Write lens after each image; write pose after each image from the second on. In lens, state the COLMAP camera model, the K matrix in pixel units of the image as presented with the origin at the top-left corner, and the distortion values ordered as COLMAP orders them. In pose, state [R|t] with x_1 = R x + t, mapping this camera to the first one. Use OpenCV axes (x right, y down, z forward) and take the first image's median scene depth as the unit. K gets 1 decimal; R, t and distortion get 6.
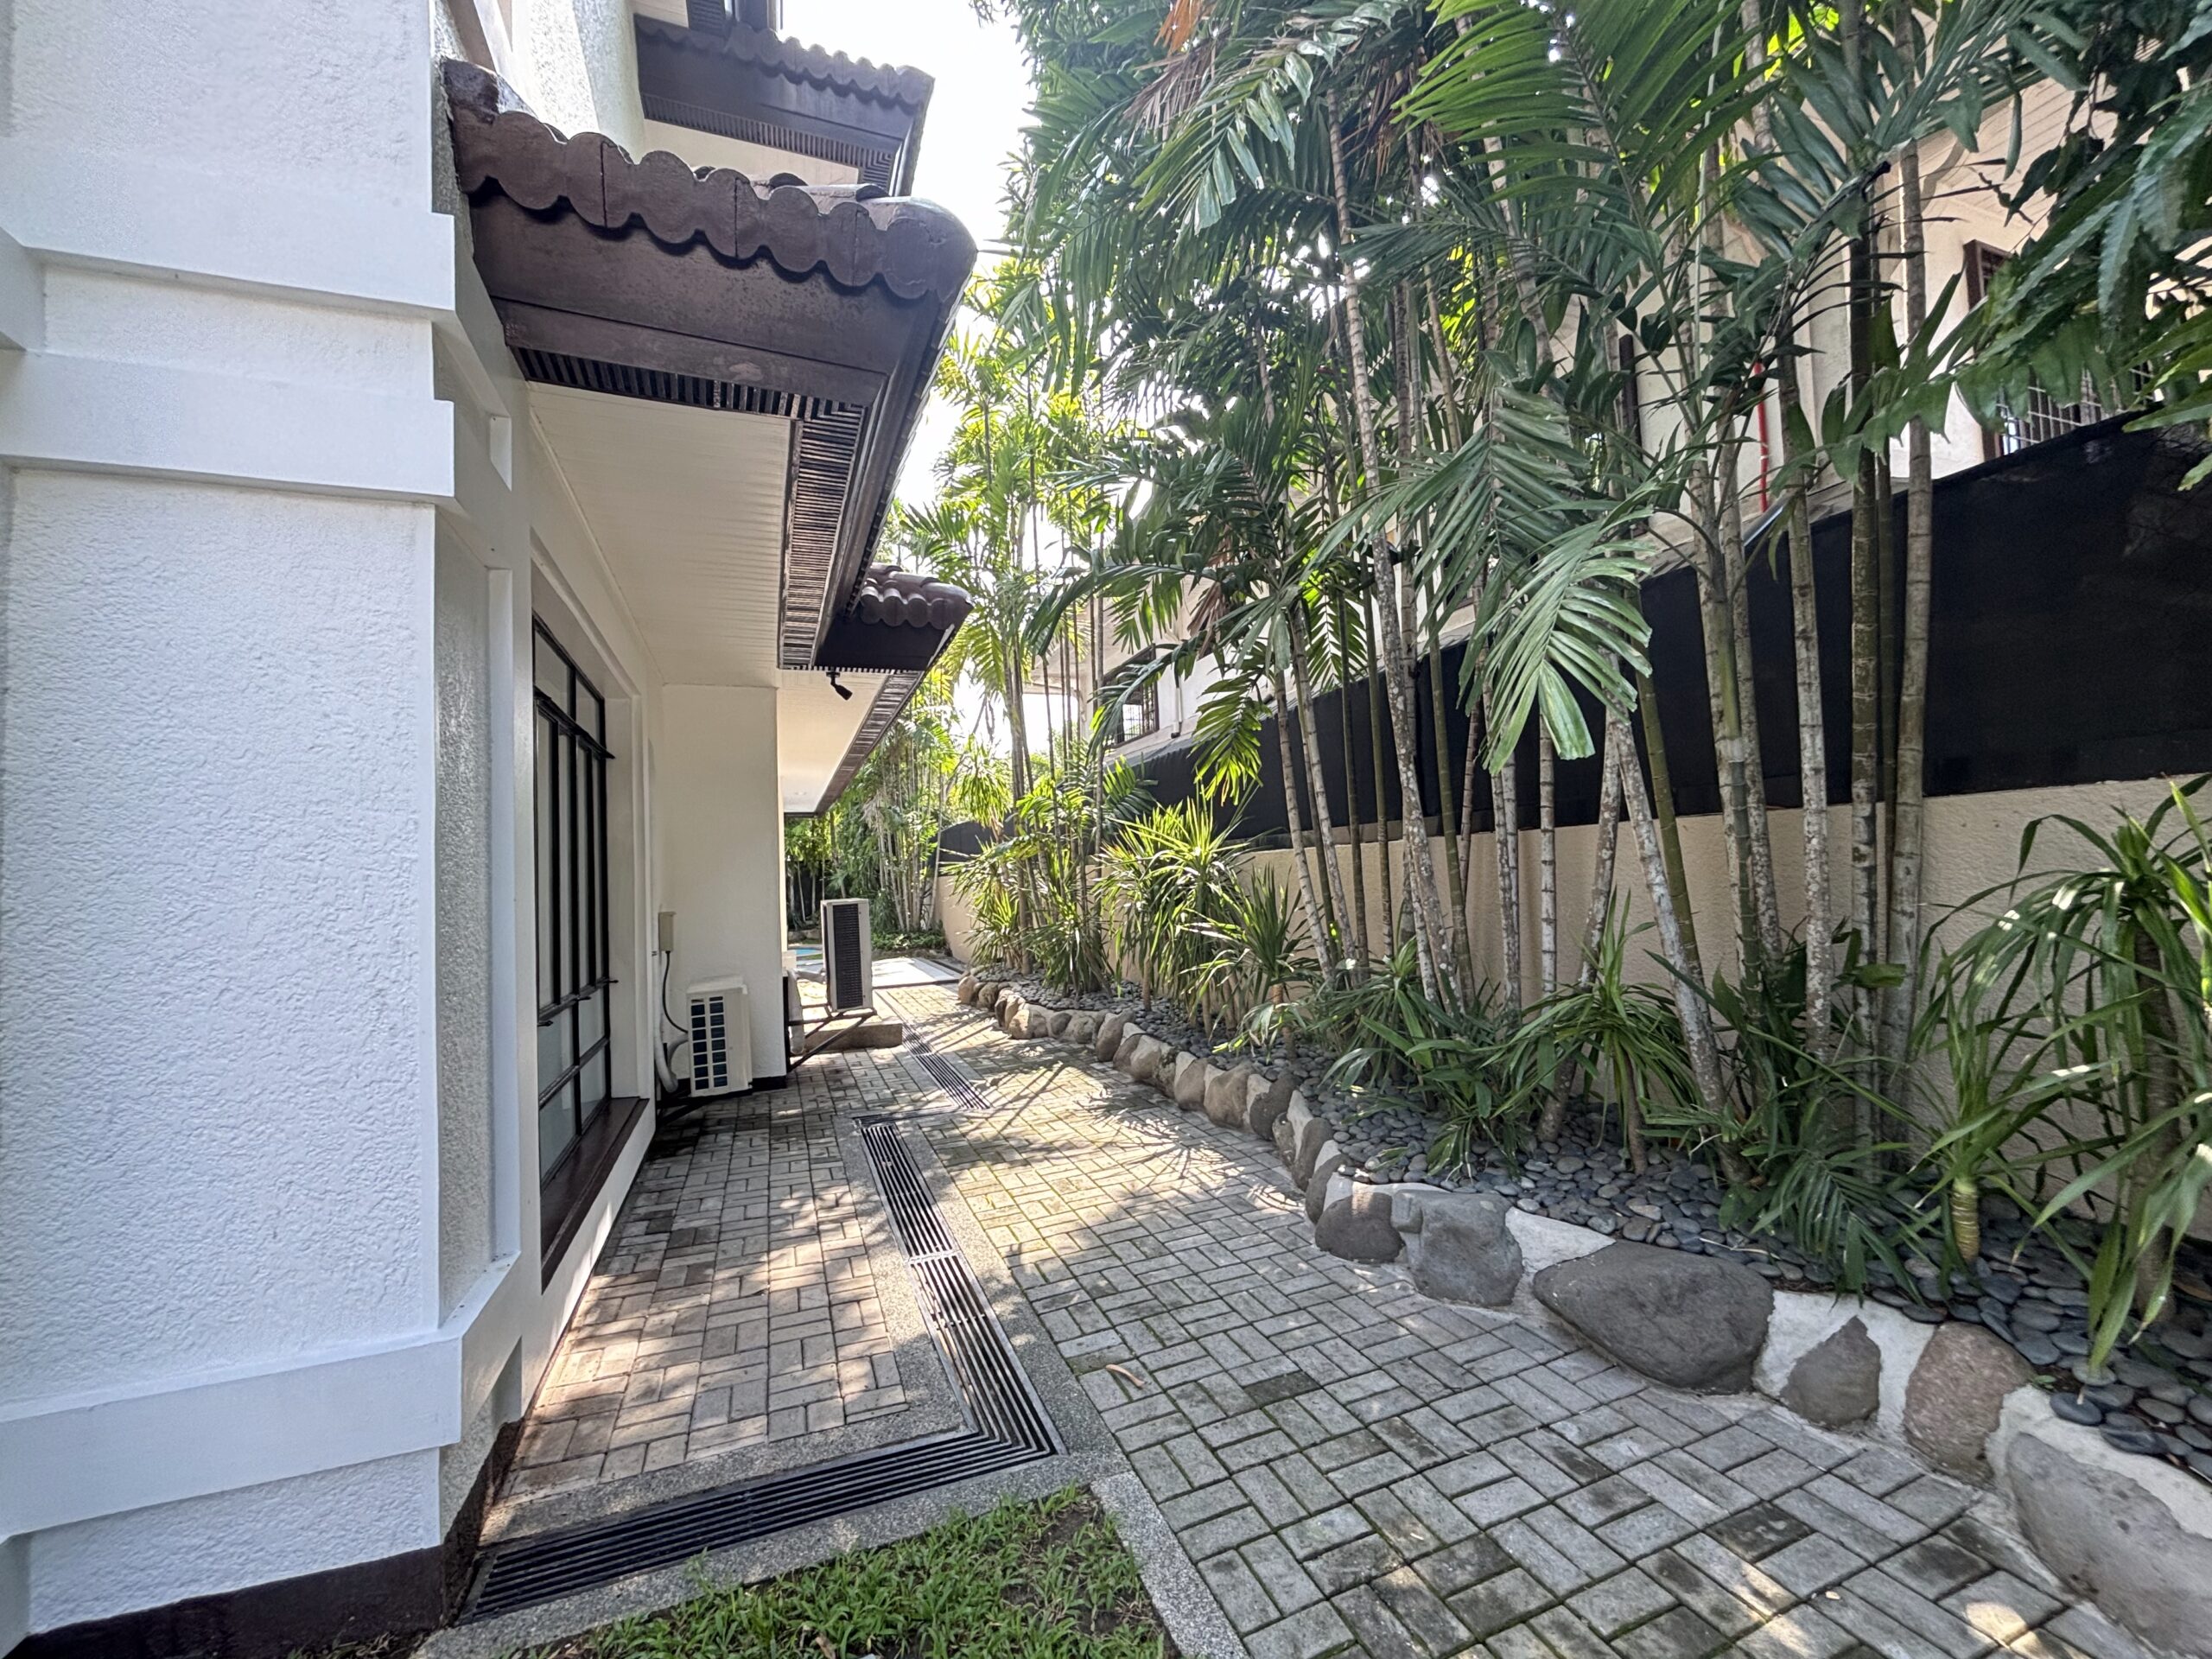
lens RADIAL K [[889.9, 0, 1106.0], [0, 889.9, 829.5], [0, 0, 1]] dist [-0.002051, -0.000245]
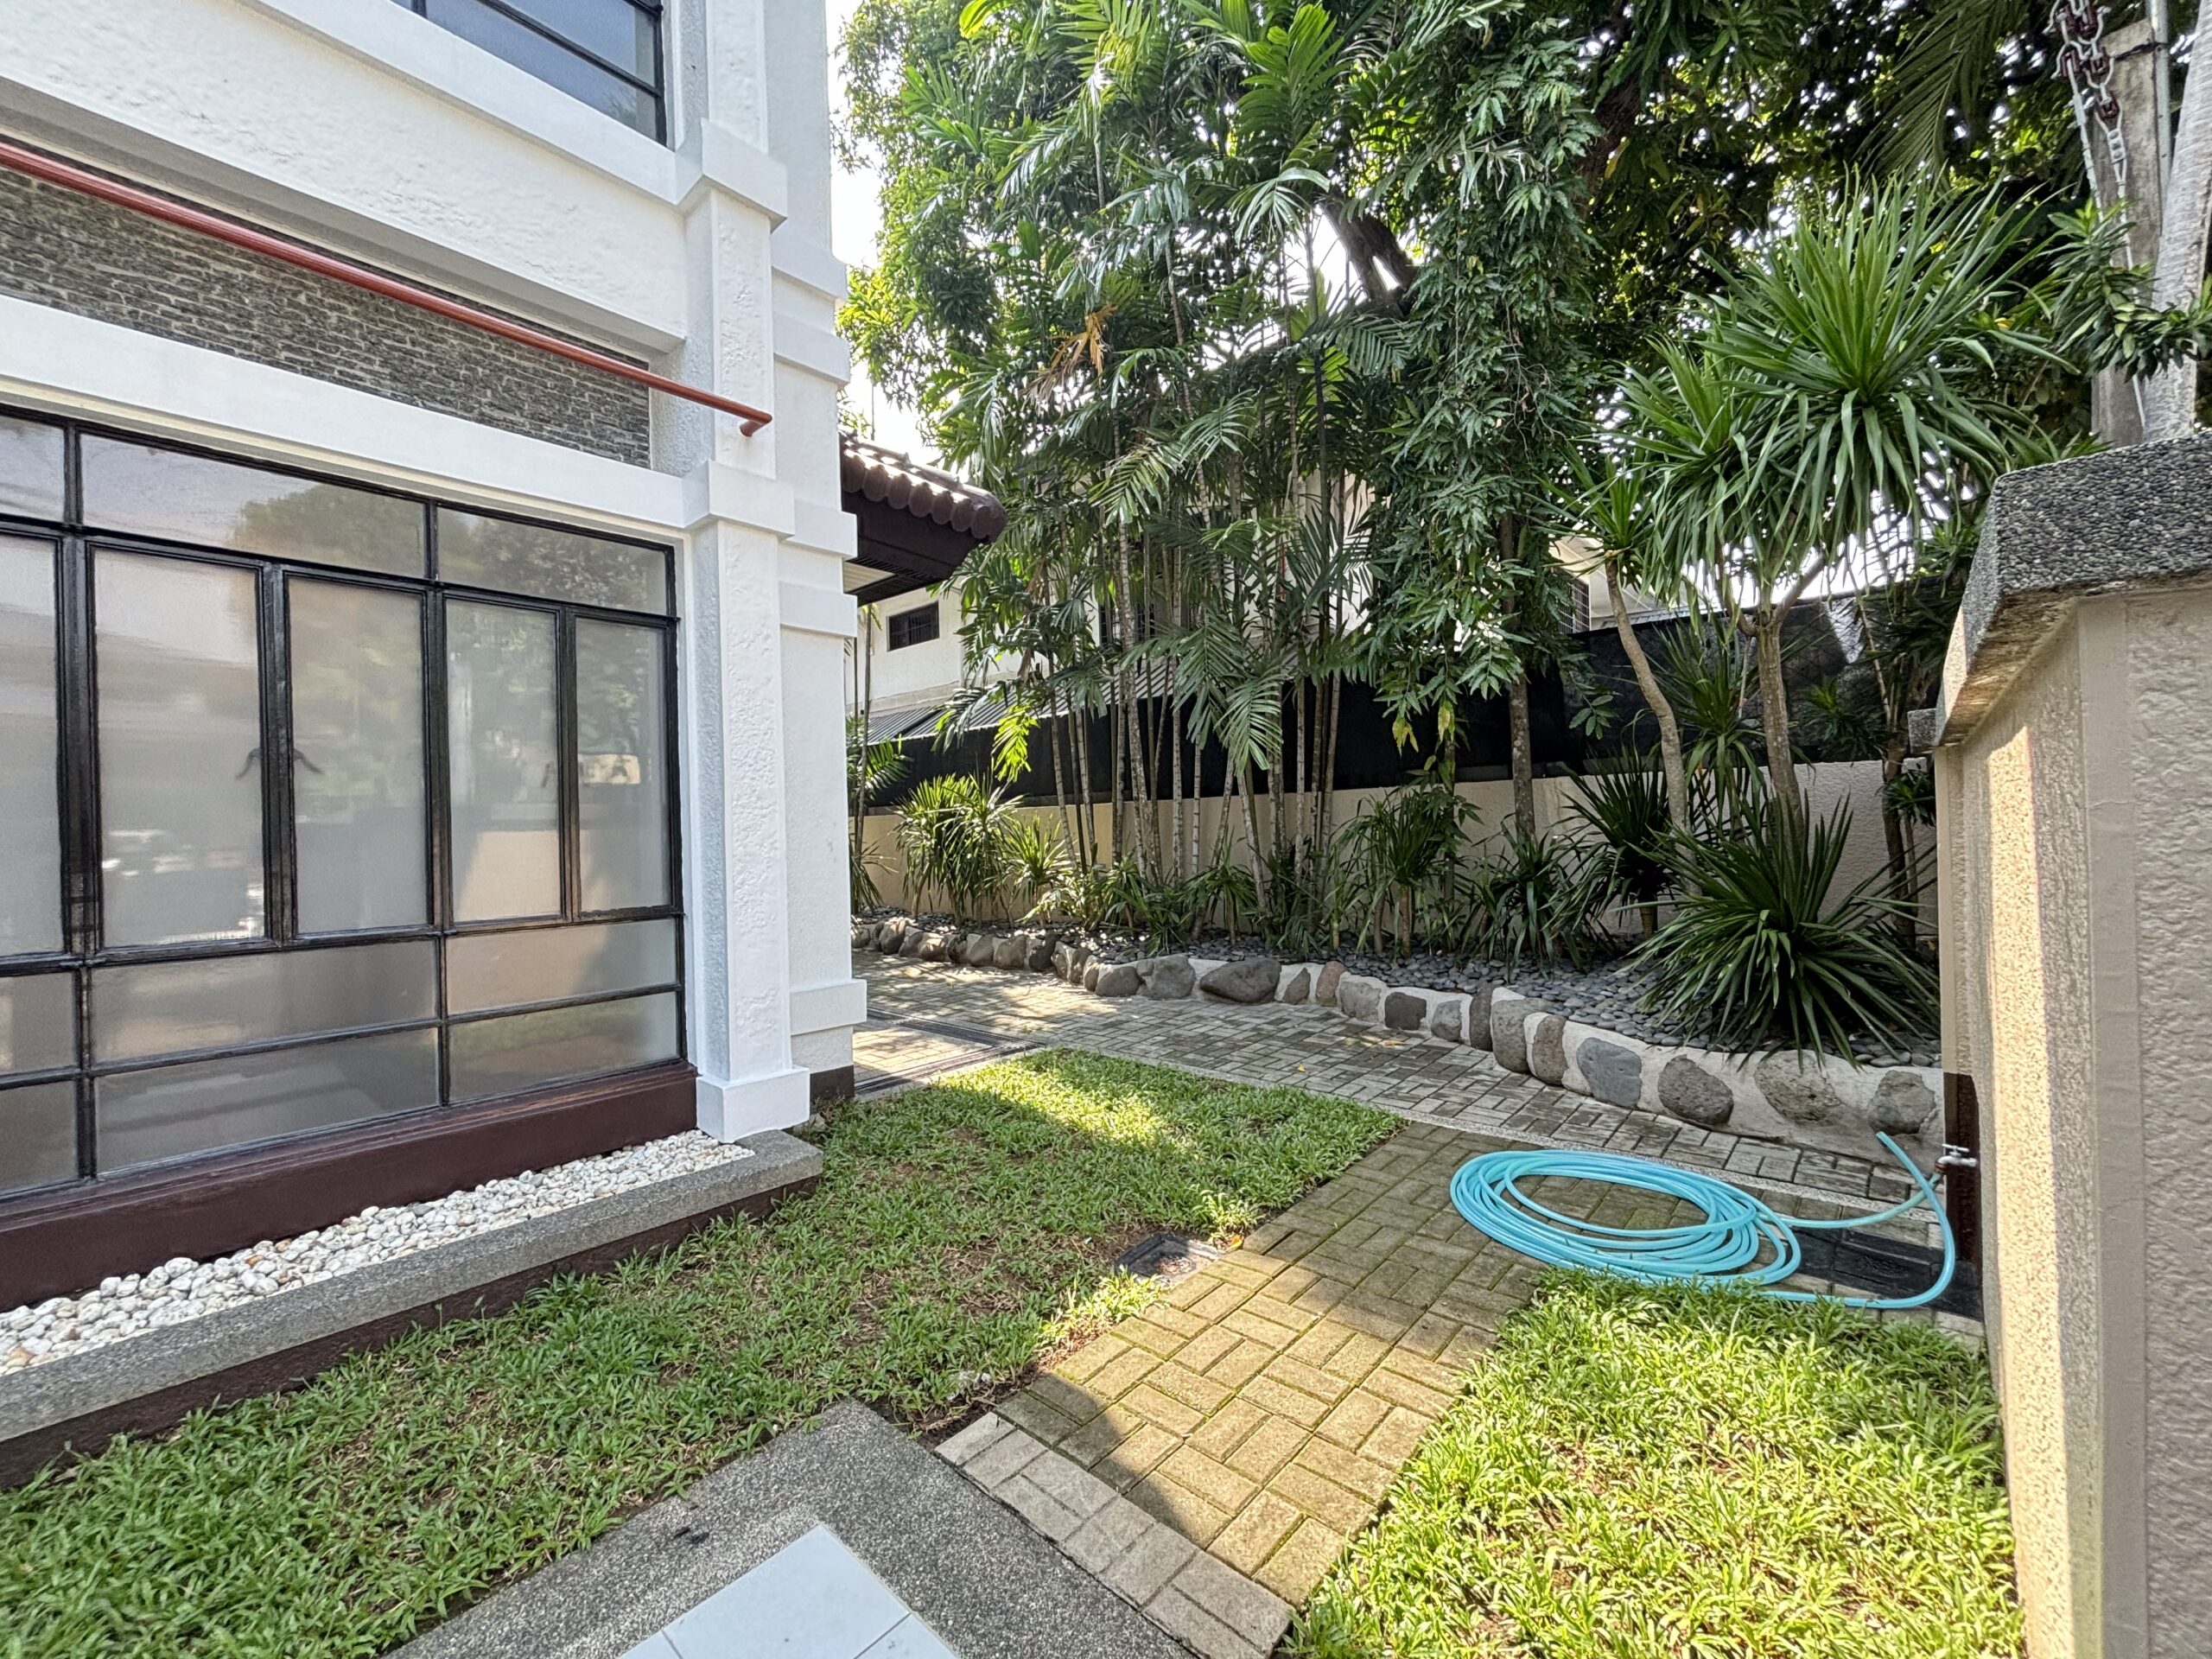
lens RADIAL K [[889.9, 0, 1106.0], [0, 889.9, 829.5], [0, 0, 1]] dist [-0.002051, -0.000245]
pose [[0.893758, 0.023224, 0.447948, -0.895035], [-0.037904, 0.998997, 0.023833, 0.043870], [-0.446945, -0.038280, 0.893742, -1.101981]]
